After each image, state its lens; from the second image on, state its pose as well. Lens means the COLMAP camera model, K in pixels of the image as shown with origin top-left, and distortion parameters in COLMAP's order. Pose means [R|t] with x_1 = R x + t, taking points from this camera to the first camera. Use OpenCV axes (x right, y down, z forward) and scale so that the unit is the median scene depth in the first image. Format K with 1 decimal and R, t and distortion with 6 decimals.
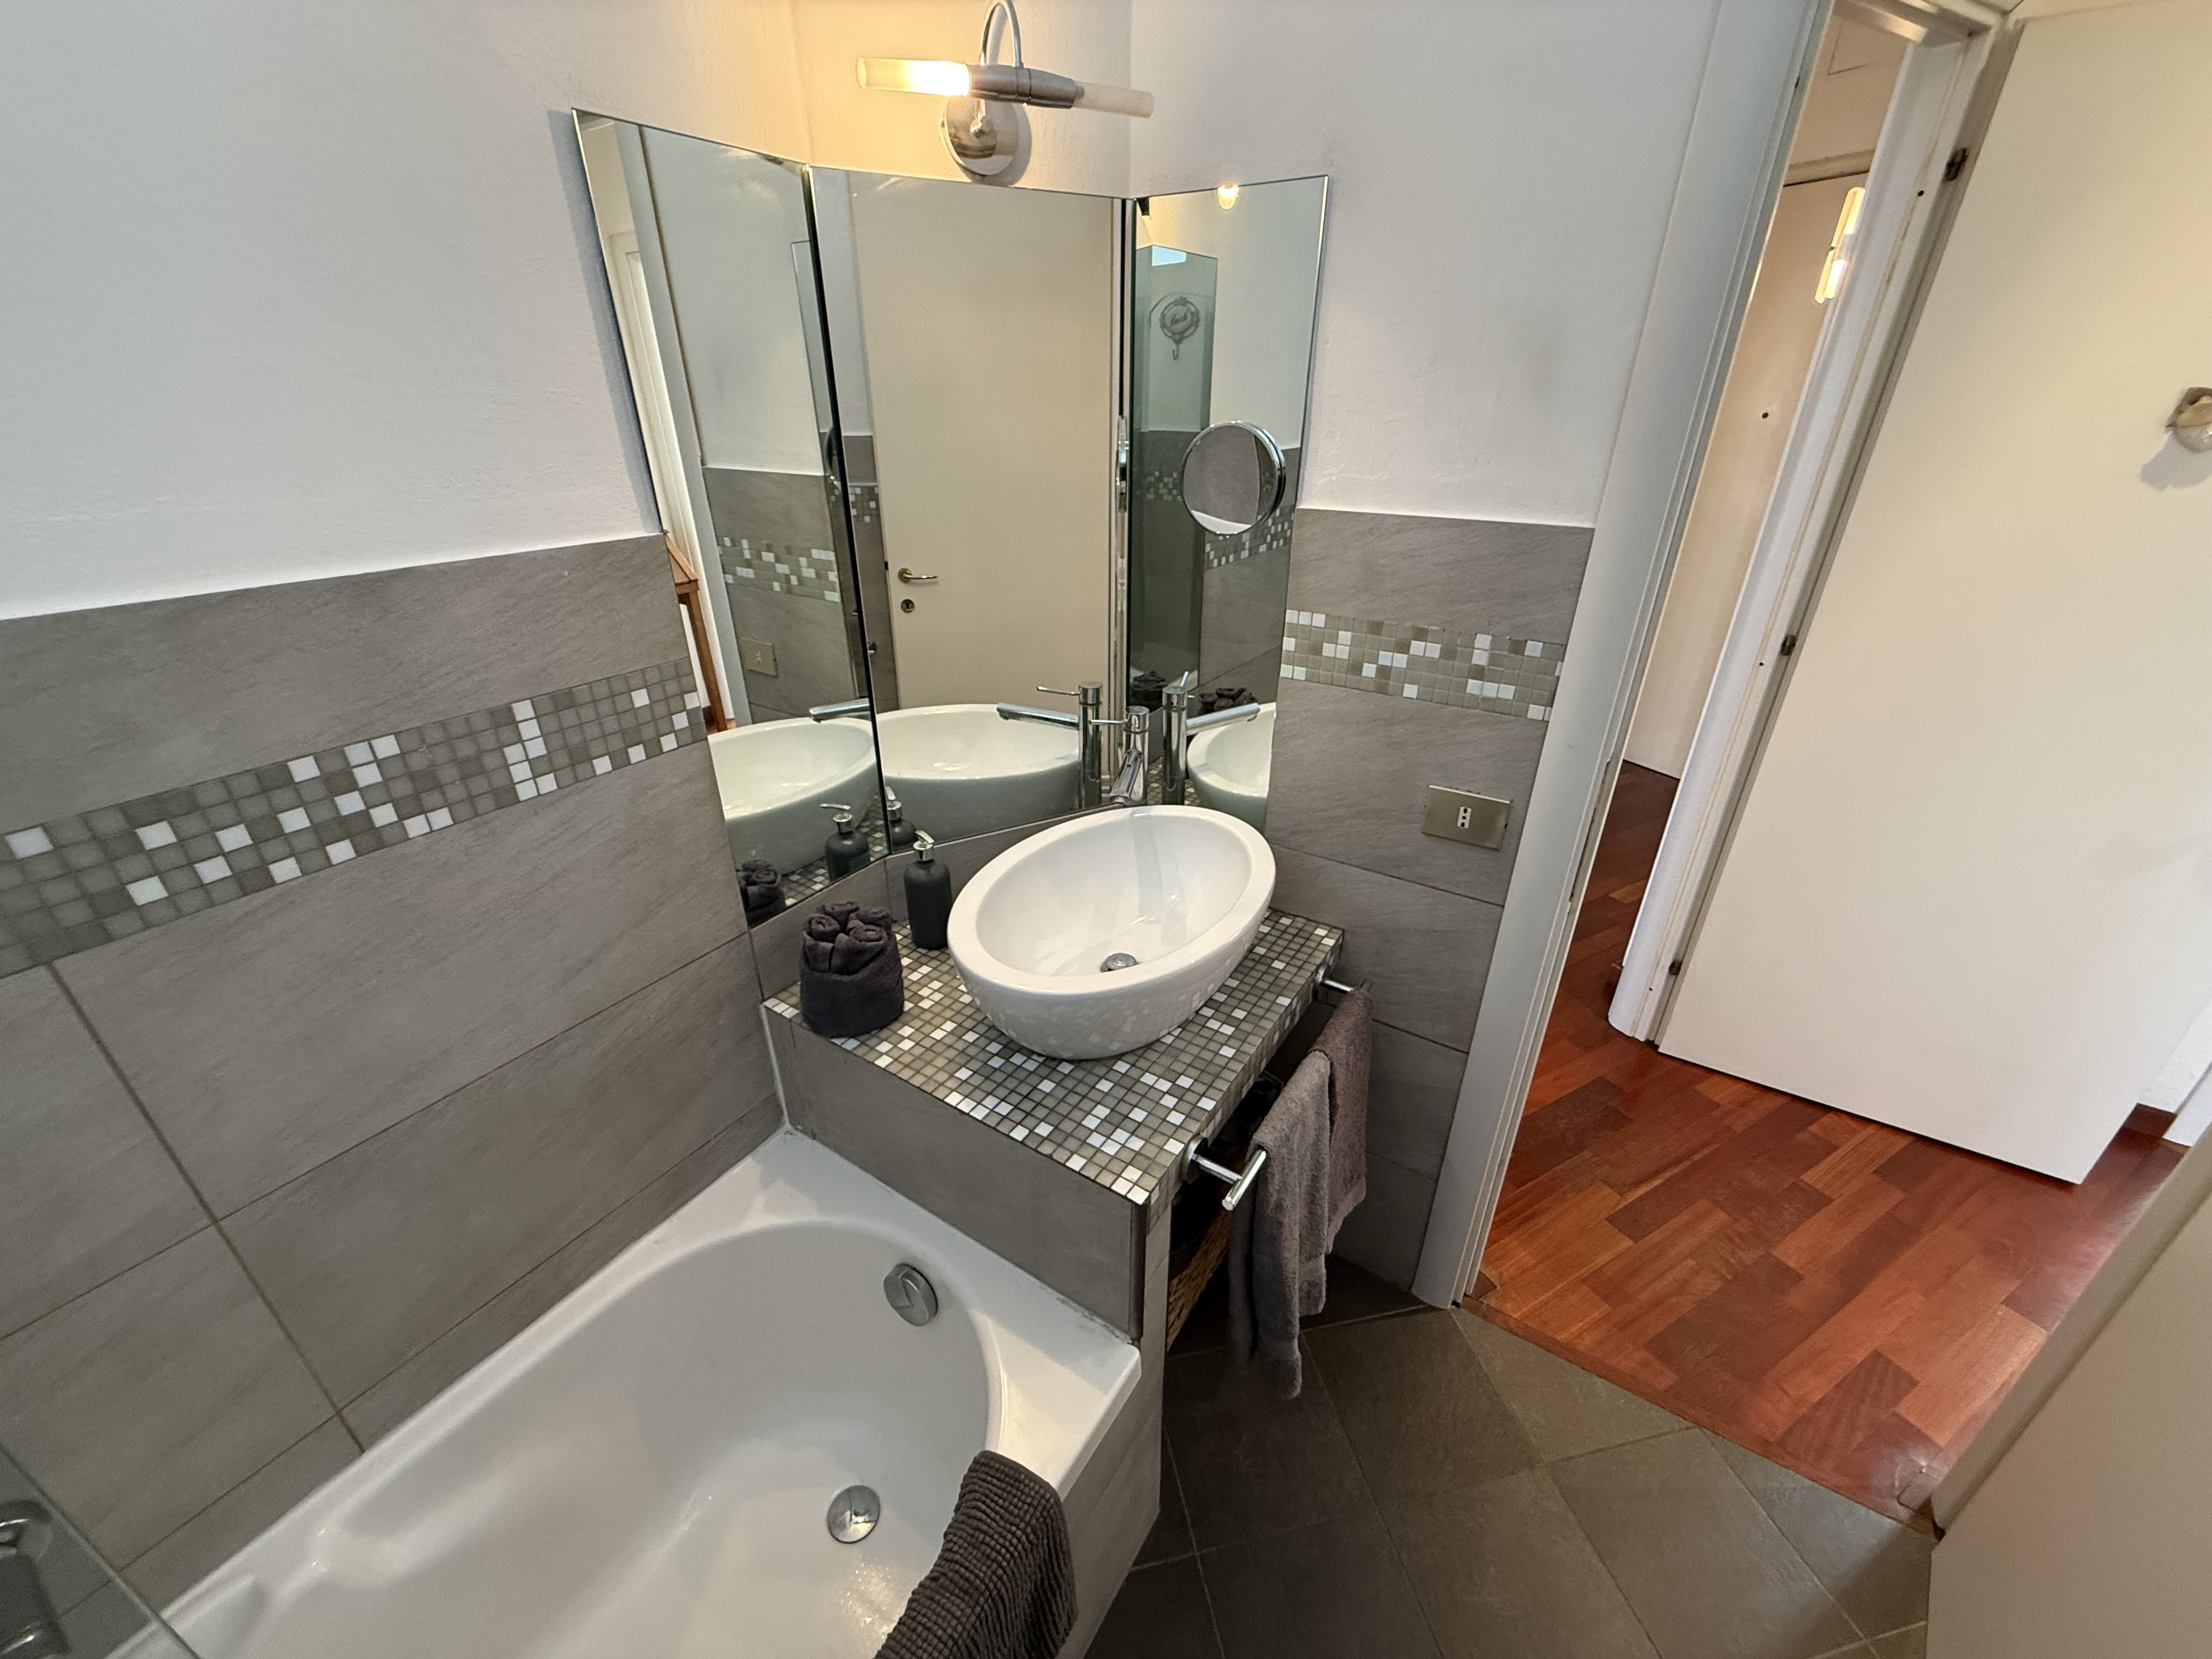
lens RADIAL K [[882.7, 0, 1101.5], [0, 882.7, 828.1], [0, 0, 1]] dist [-0.000227, -0.000245]
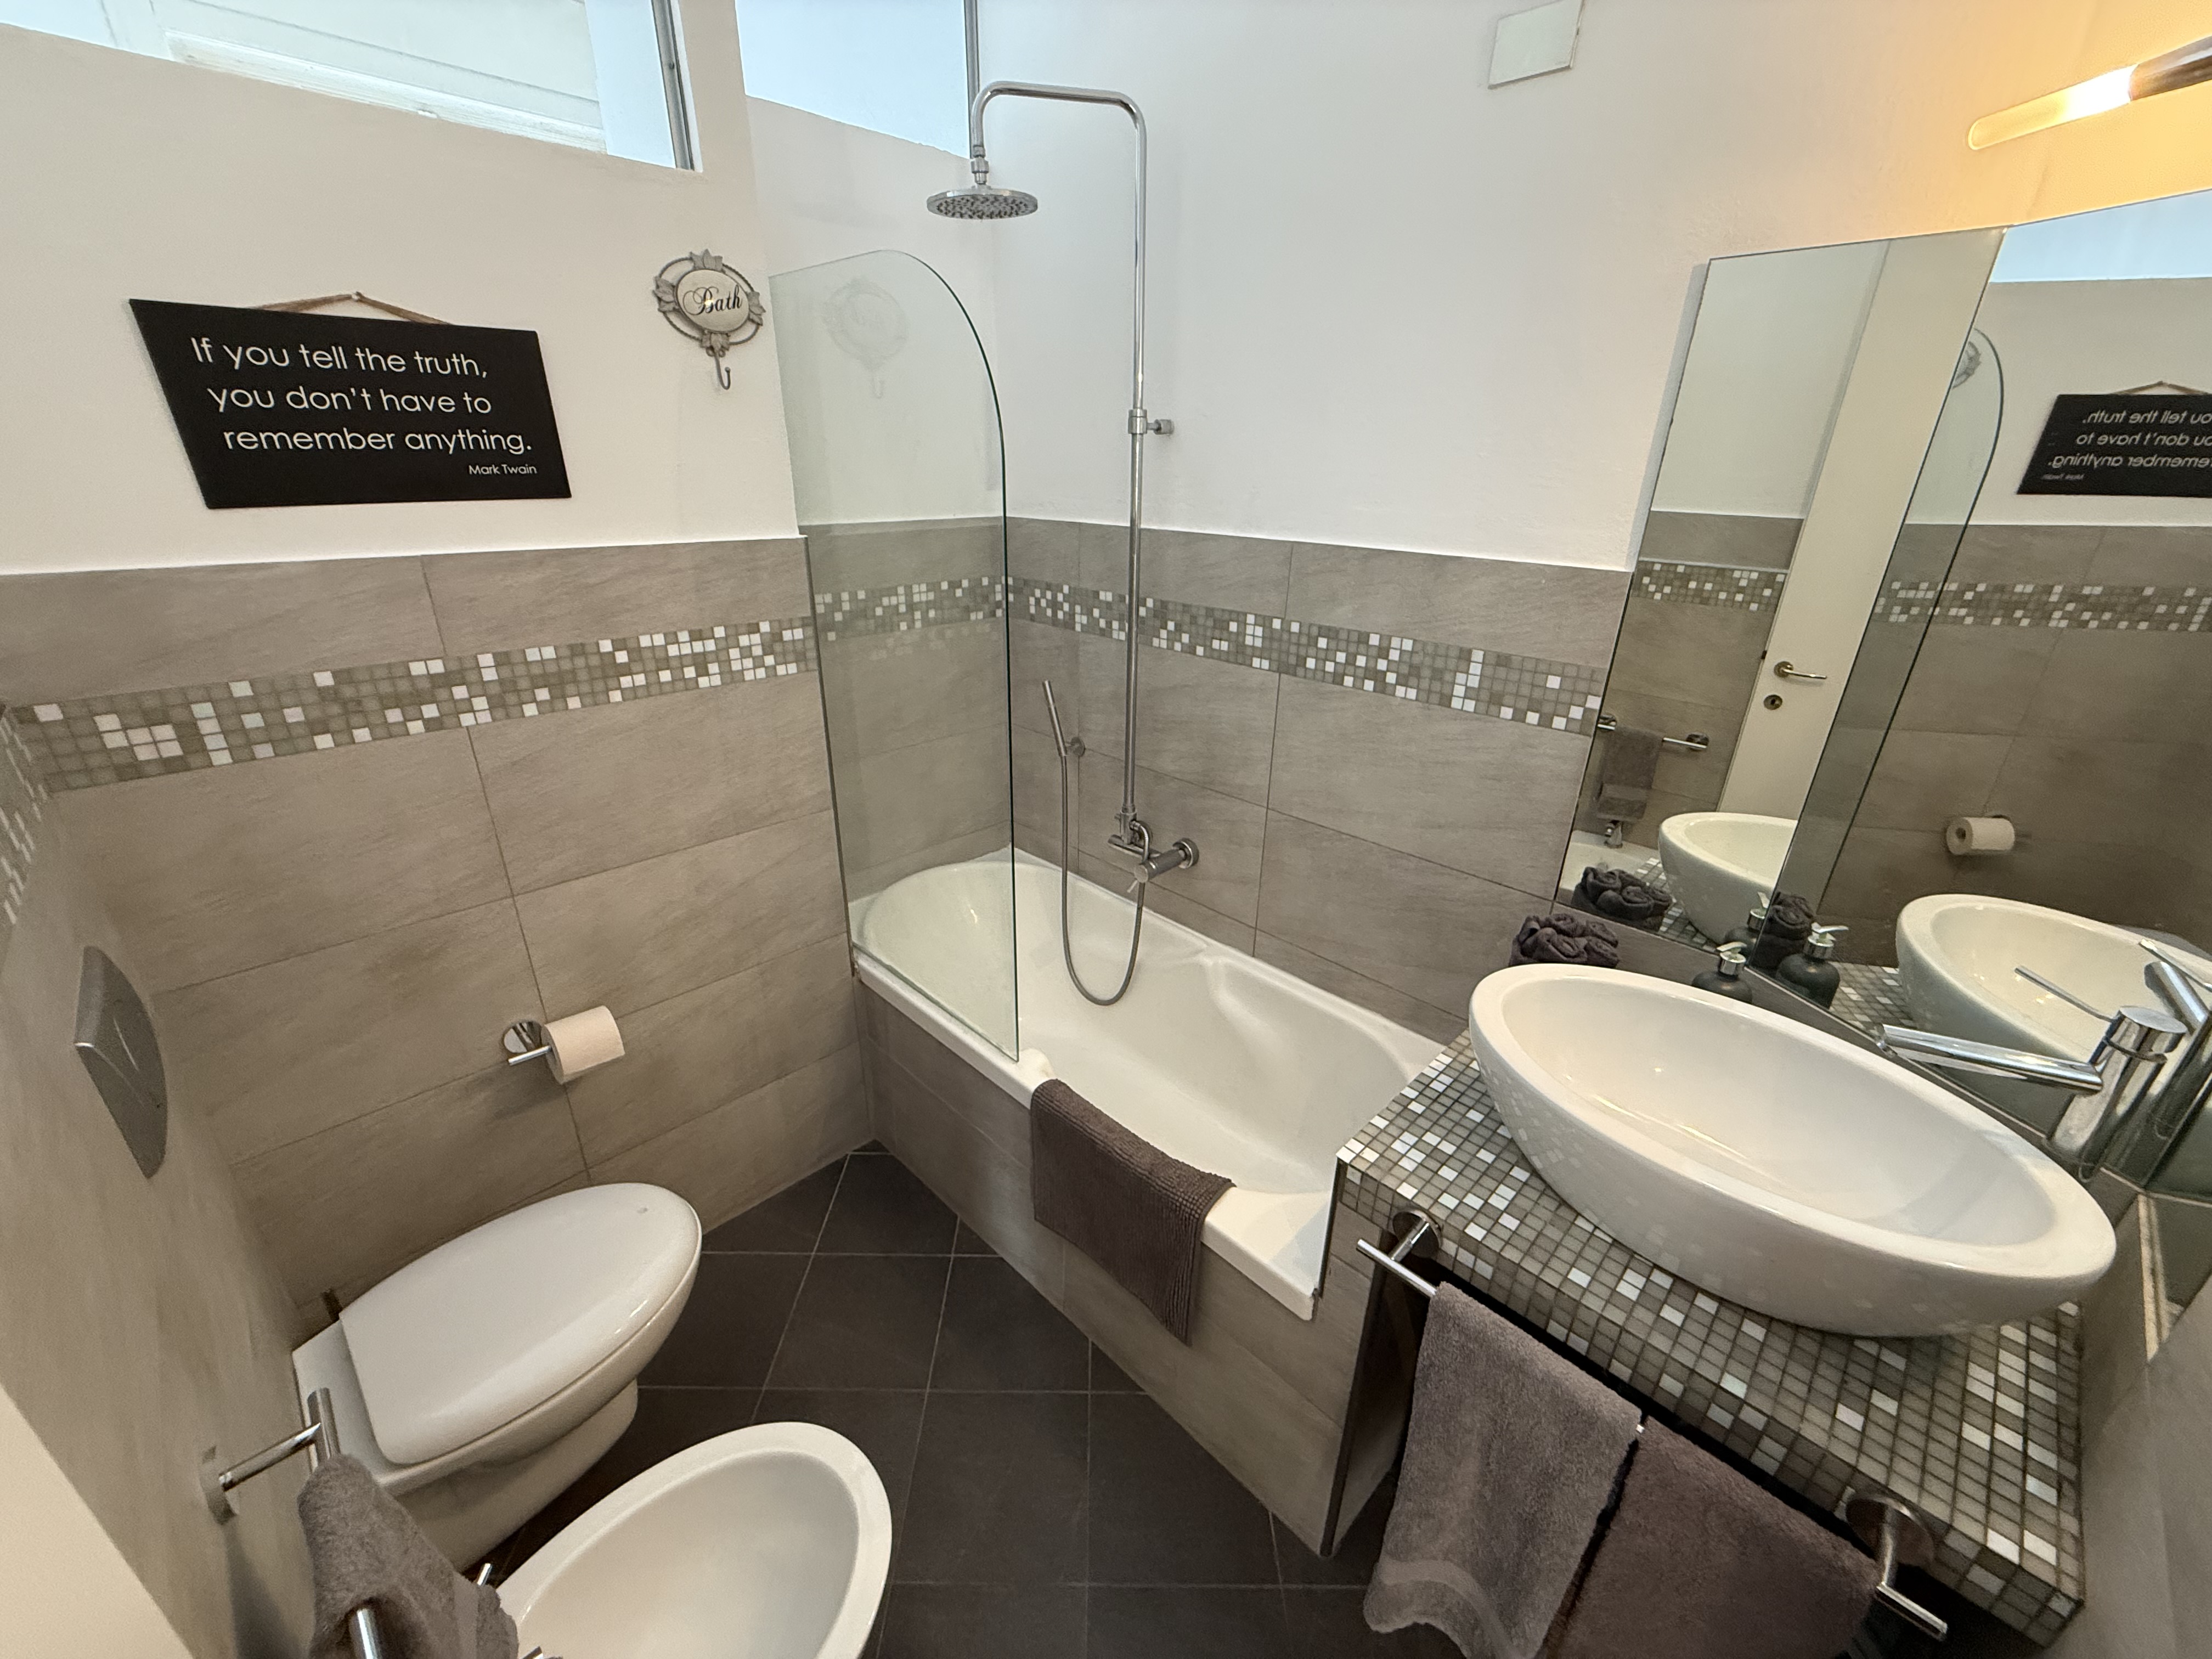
lens RADIAL K [[882.7, 0, 1101.5], [0, 882.7, 828.1], [0, 0, 1]] dist [-0.000227, -0.000245]
pose [[-0.206416, 0.386293, -0.898983, 1.063984], [-0.443133, 0.782239, 0.437876, -0.296536], [0.872368, 0.488753, 0.009712, 0.566670]]
